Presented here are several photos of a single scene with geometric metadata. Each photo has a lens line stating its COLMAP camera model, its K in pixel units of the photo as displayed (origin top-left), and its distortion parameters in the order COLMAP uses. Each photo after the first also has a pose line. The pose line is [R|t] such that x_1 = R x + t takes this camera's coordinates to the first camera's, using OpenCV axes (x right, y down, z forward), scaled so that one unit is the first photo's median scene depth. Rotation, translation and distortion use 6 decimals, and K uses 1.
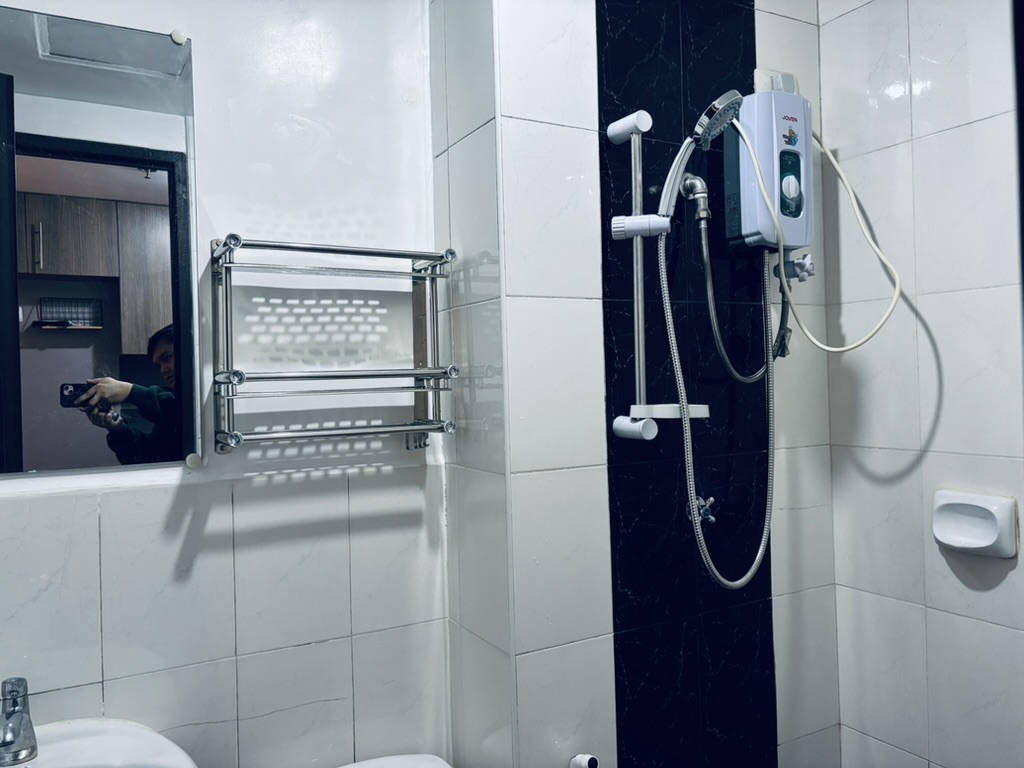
lens RADIAL K [[781.0, 0, 518.2], [0, 781.0, 378.7], [0, 0, 1]] dist [0.041772, -0.050566]
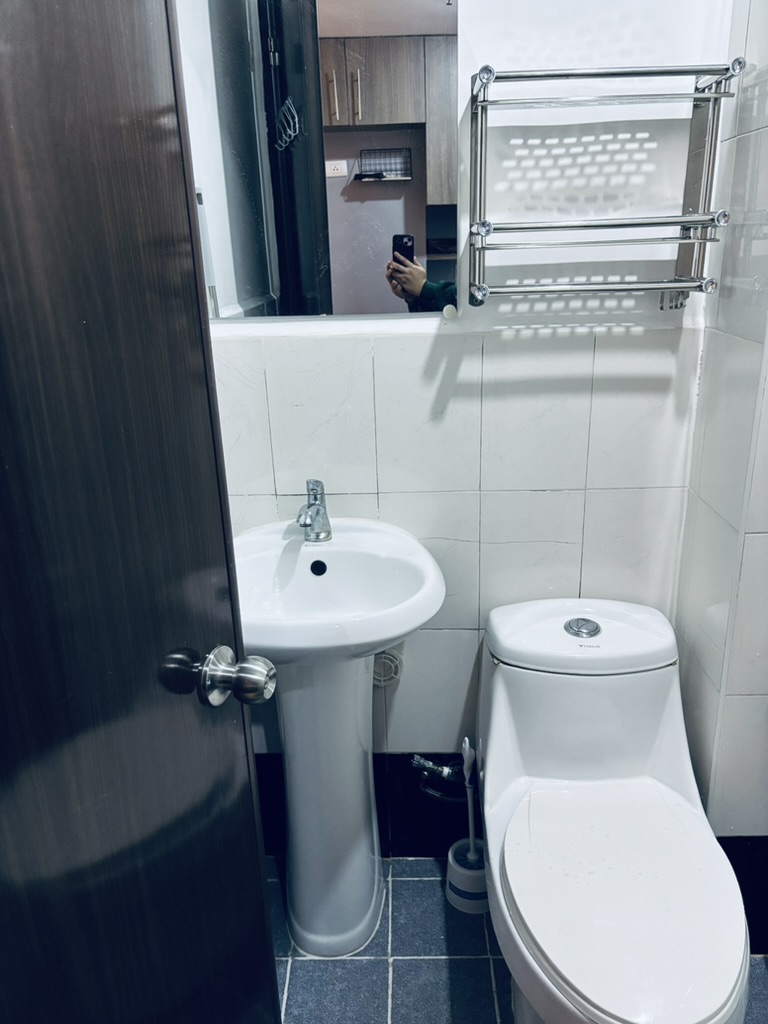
lens RADIAL K [[781.0, 0, 390.0], [0, 781.0, 522.6], [0, 0, 1]] dist [0.041772, -0.050566]
pose [[0.860948, 0.170874, -0.479136, 0.072130], [0.008037, 0.937208, 0.348679, -0.000315], [0.508630, -0.304045, 0.805514, 0.005193]]
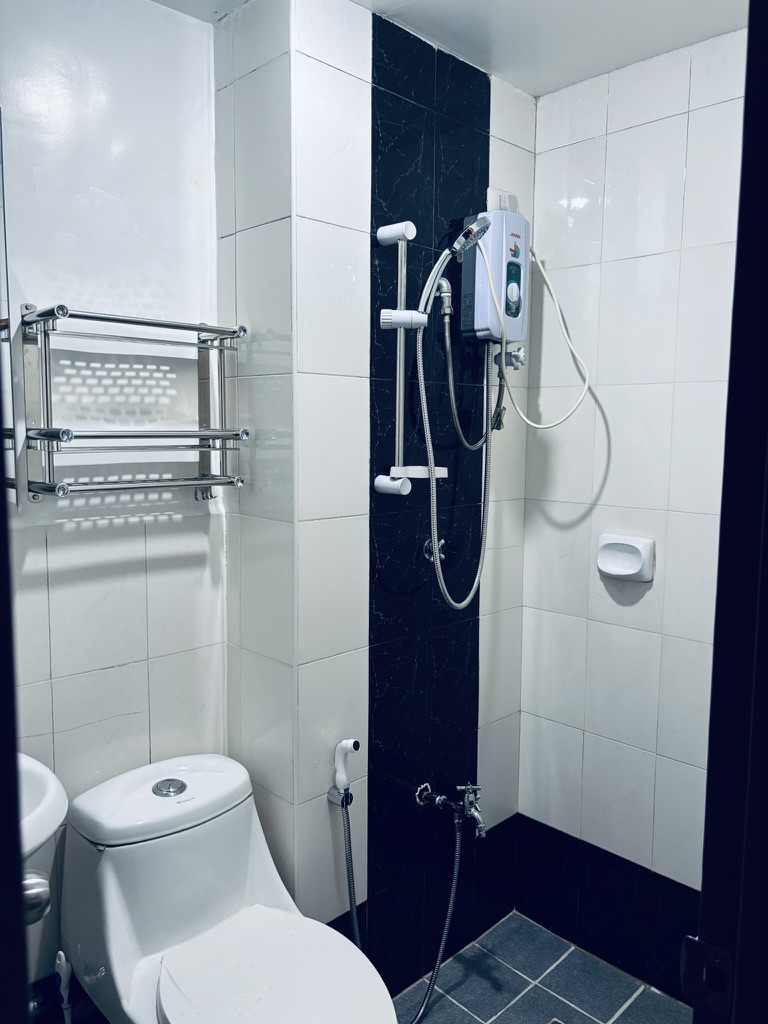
lens RADIAL K [[781.0, 0, 390.0], [0, 781.0, 507.4], [0, 0, 1]] dist [0.041772, -0.050566]
pose [[0.962203, 0.007234, 0.272239, -0.182111], [-0.036253, 0.994153, 0.101713, -0.025902], [-0.269911, -0.107738, 0.956839, -0.177452]]
